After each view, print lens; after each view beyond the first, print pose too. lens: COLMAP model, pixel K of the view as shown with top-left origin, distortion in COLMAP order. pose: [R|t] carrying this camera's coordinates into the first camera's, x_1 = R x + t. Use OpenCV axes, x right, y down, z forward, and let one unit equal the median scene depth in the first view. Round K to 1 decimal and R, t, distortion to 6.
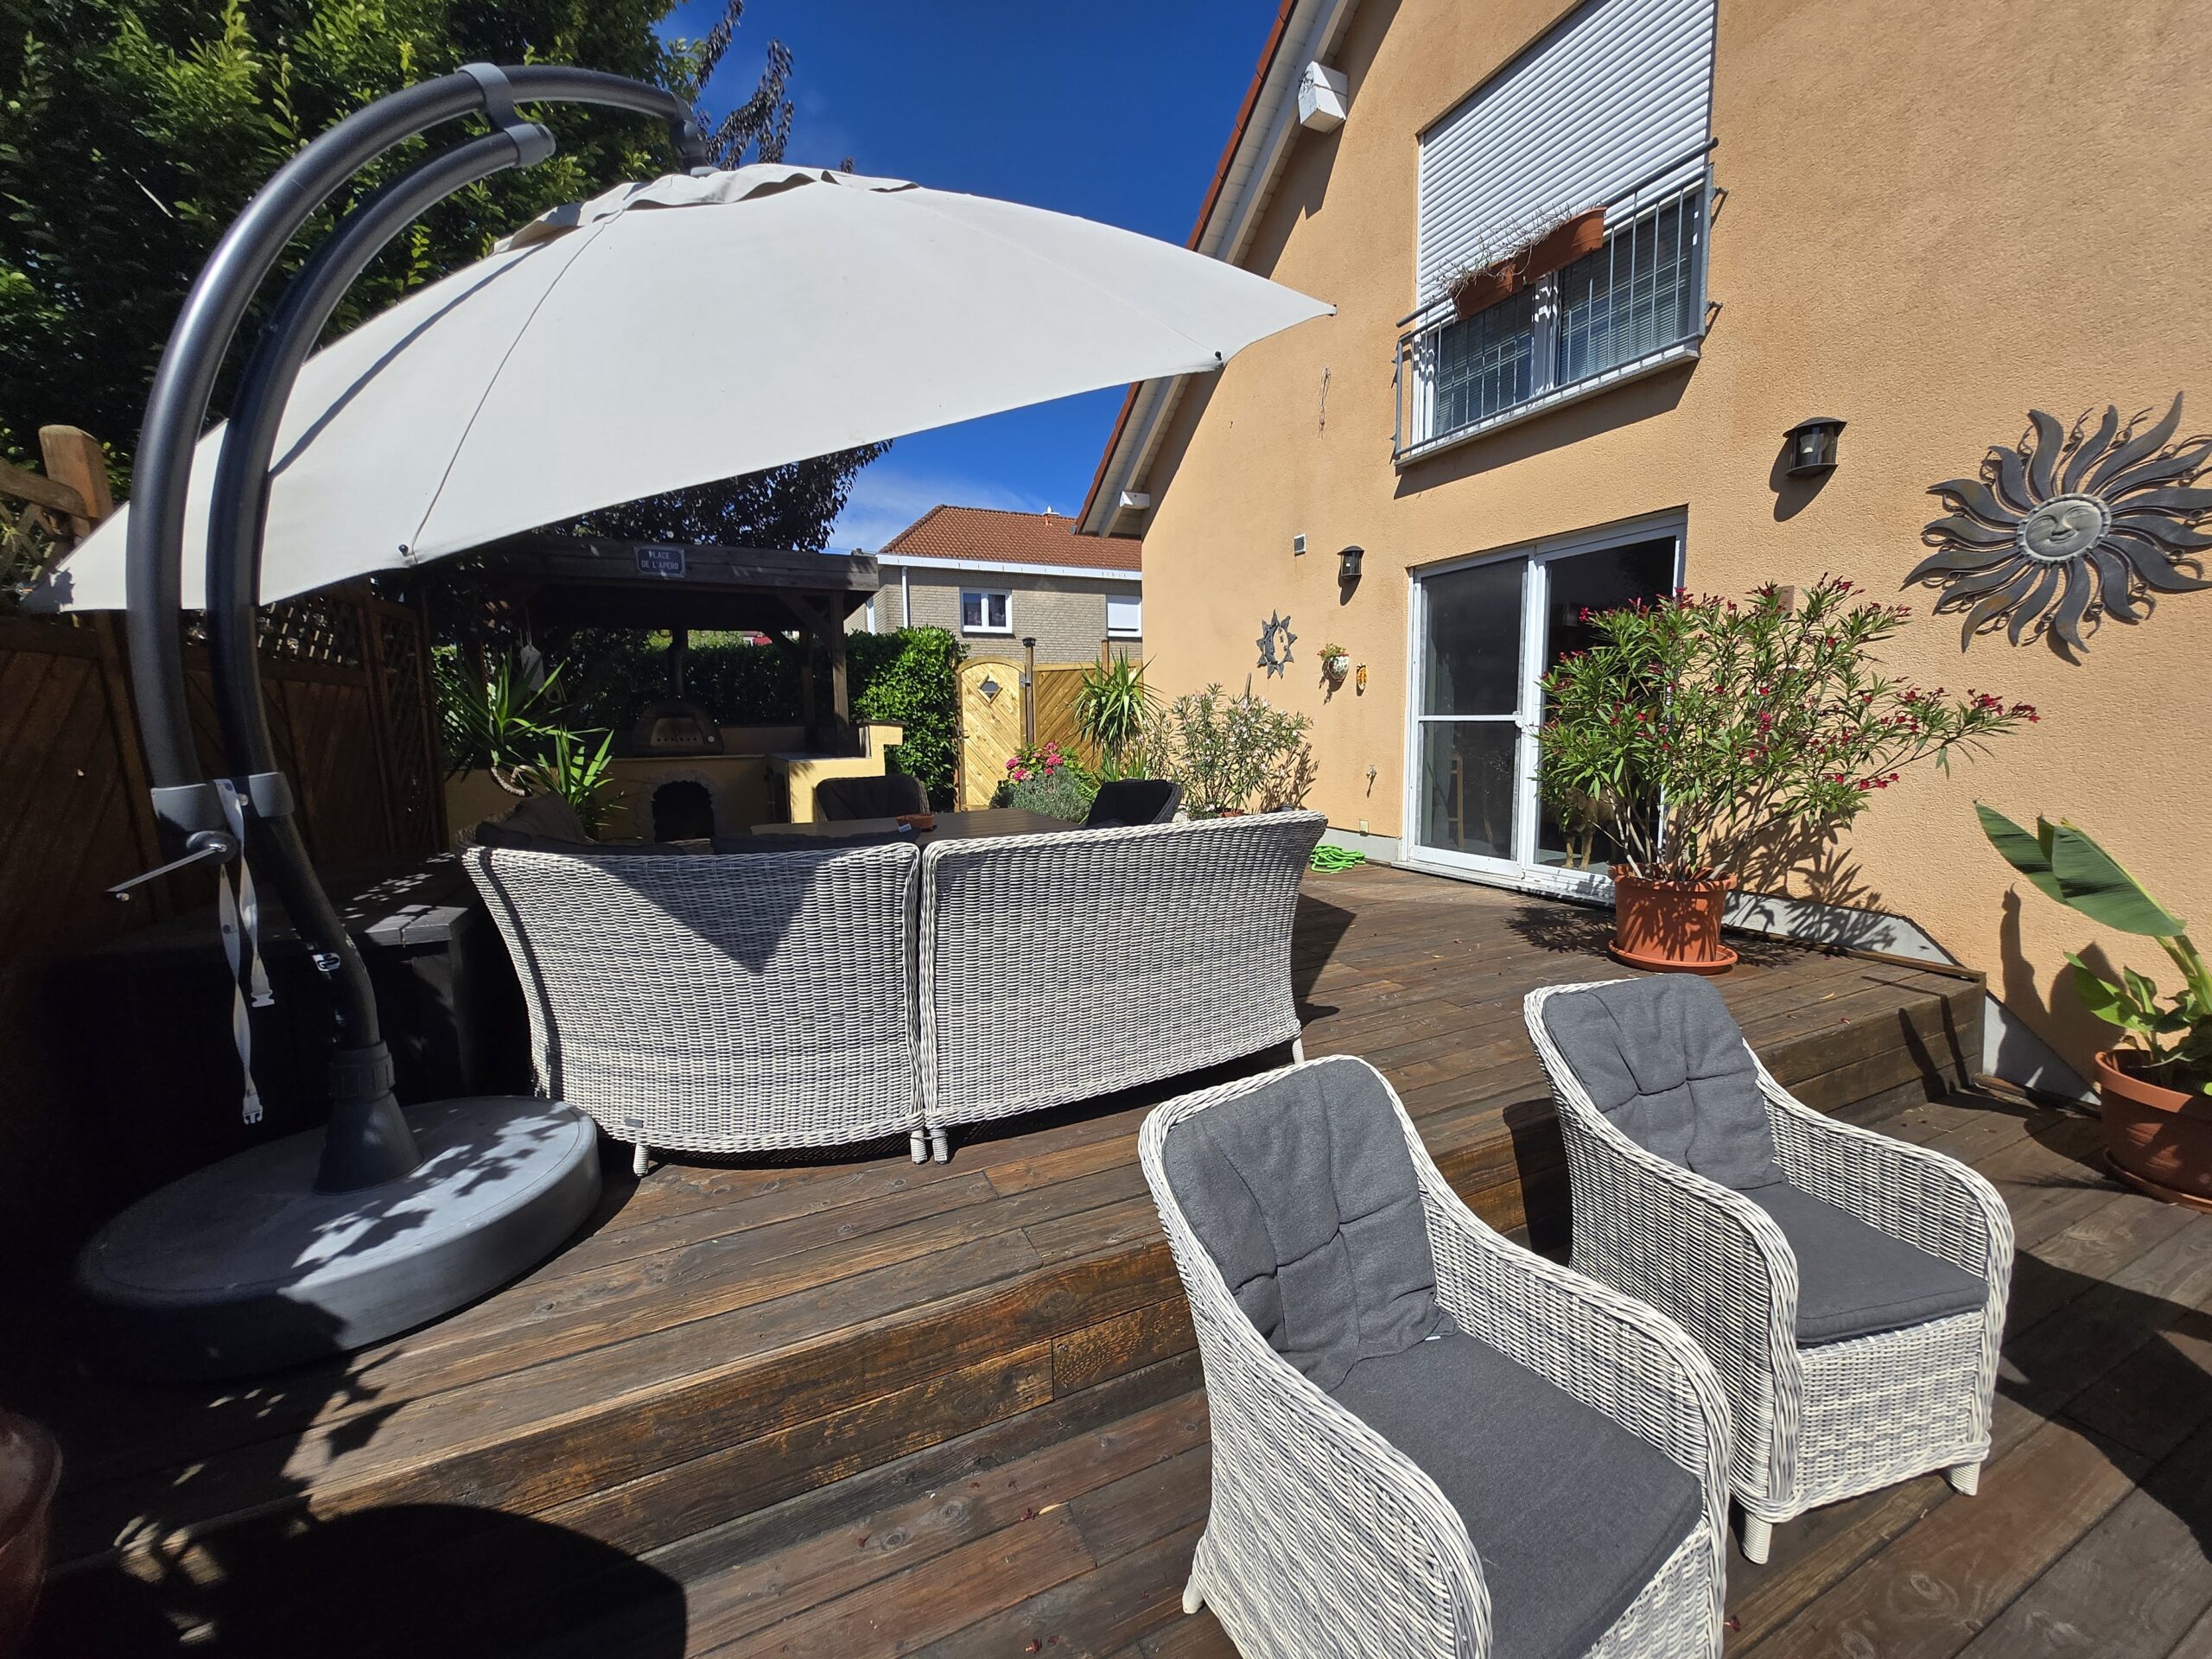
lens RADIAL K [[866.7, 0, 1110.0], [0, 866.7, 835.4], [0, 0, 1]] dist [-0.008638, 0.000711]
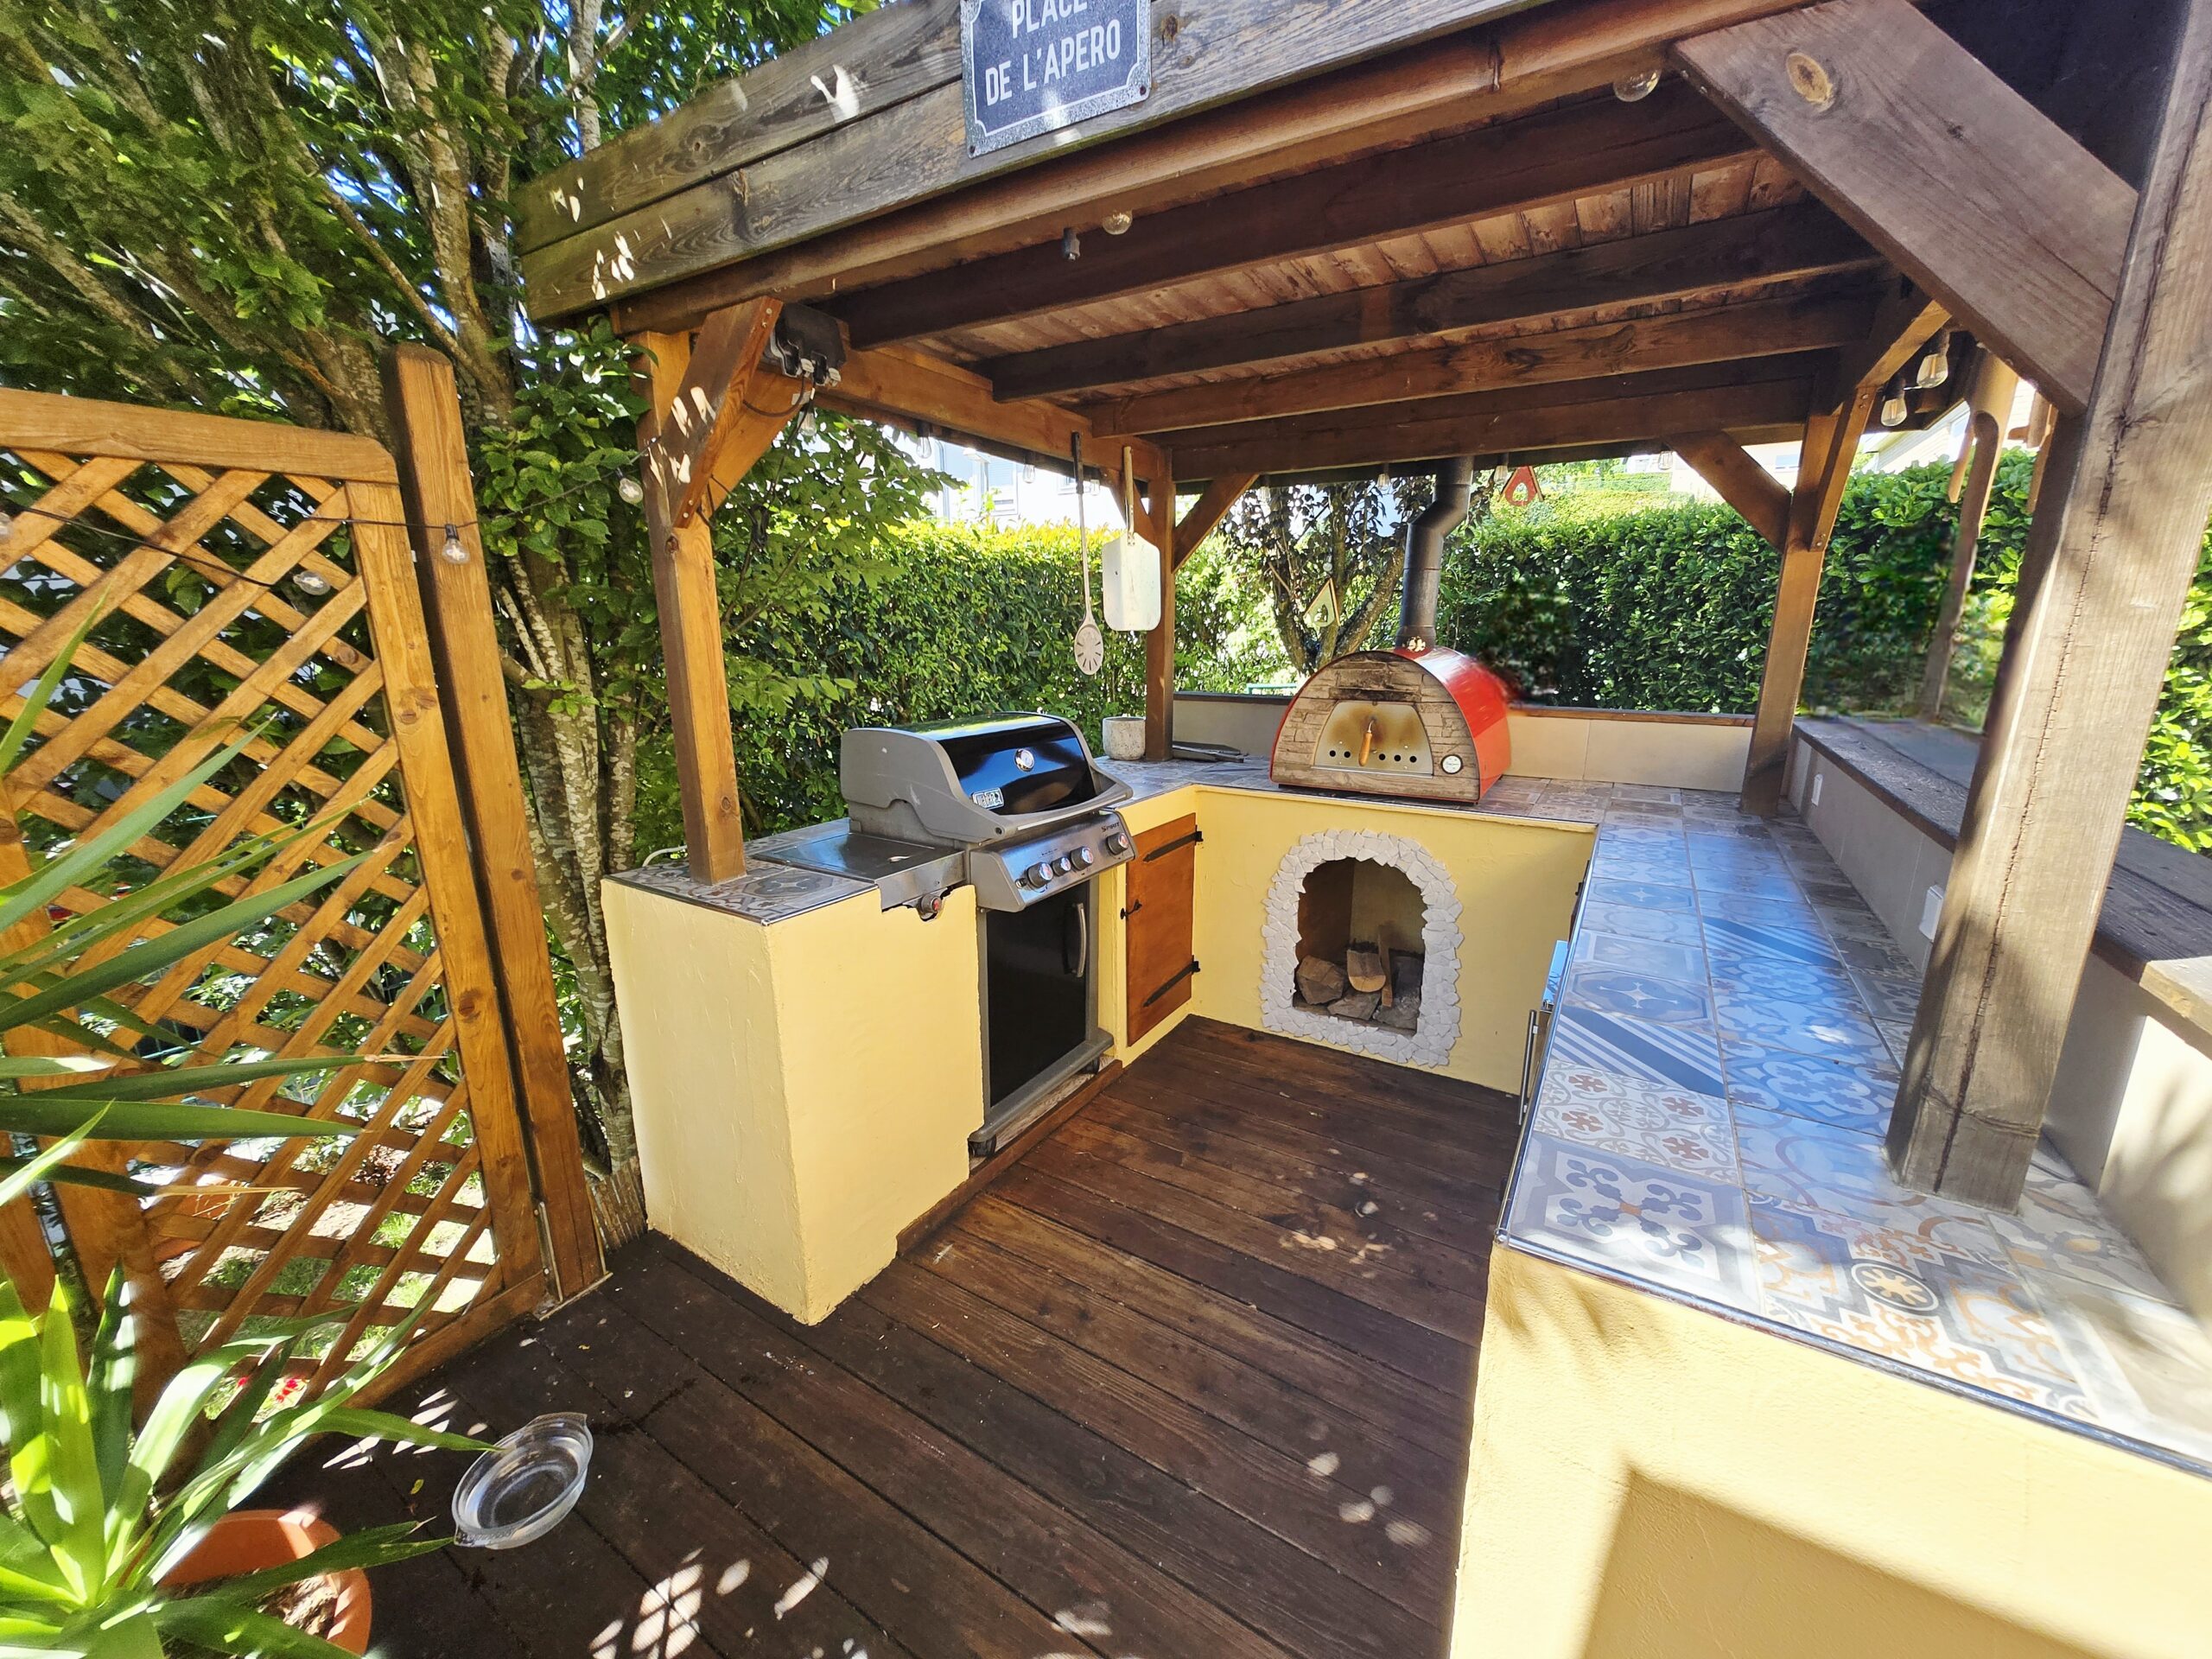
lens RADIAL K [[866.7, 0, 1108.5], [0, 866.7, 828.1], [0, 0, 1]] dist [-0.008638, 0.000711]
pose [[0.558916, 0.216522, -0.800457, -0.241918], [-0.121281, 0.976273, 0.179395, -0.137066], [0.820307, -0.003186, 0.571914, 0.676187]]
